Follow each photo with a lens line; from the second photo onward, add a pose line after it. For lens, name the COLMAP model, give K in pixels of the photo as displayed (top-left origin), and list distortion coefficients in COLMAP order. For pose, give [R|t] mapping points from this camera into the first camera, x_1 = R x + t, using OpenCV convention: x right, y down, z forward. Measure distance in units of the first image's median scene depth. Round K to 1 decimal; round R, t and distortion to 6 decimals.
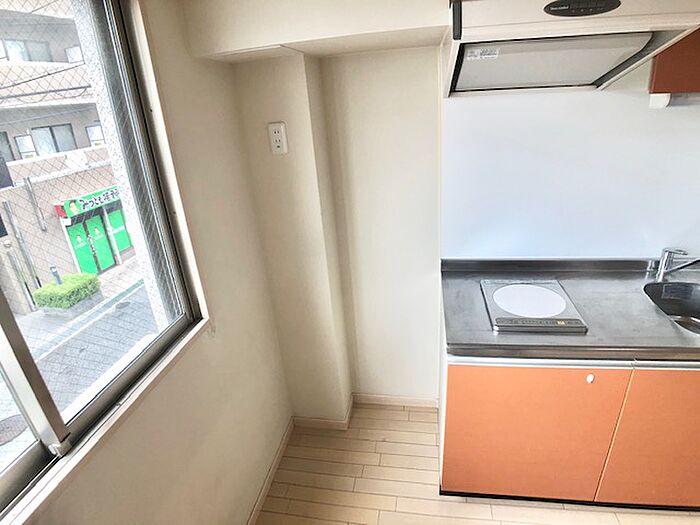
lens RADIAL K [[390.1, 0, 327.5], [0, 390.1, 258.1], [0, 0, 1]] dist [-0.083260, 0.002989]
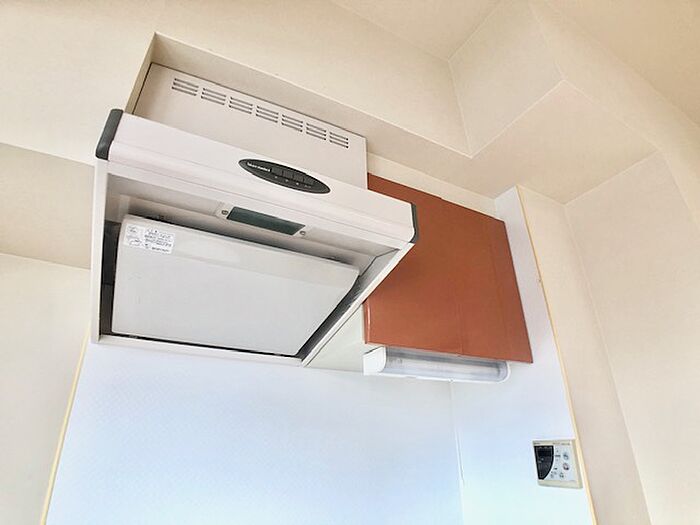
lens RADIAL K [[390.1, 0, 327.5], [0, 390.1, 258.1], [0, 0, 1]] dist [-0.083260, 0.002989]
pose [[0.774503, 0.357425, 0.521912, 0.230010], [0.182015, 0.664251, -0.725011, 0.012210], [-0.605818, 0.656519, 0.449408, 0.386346]]
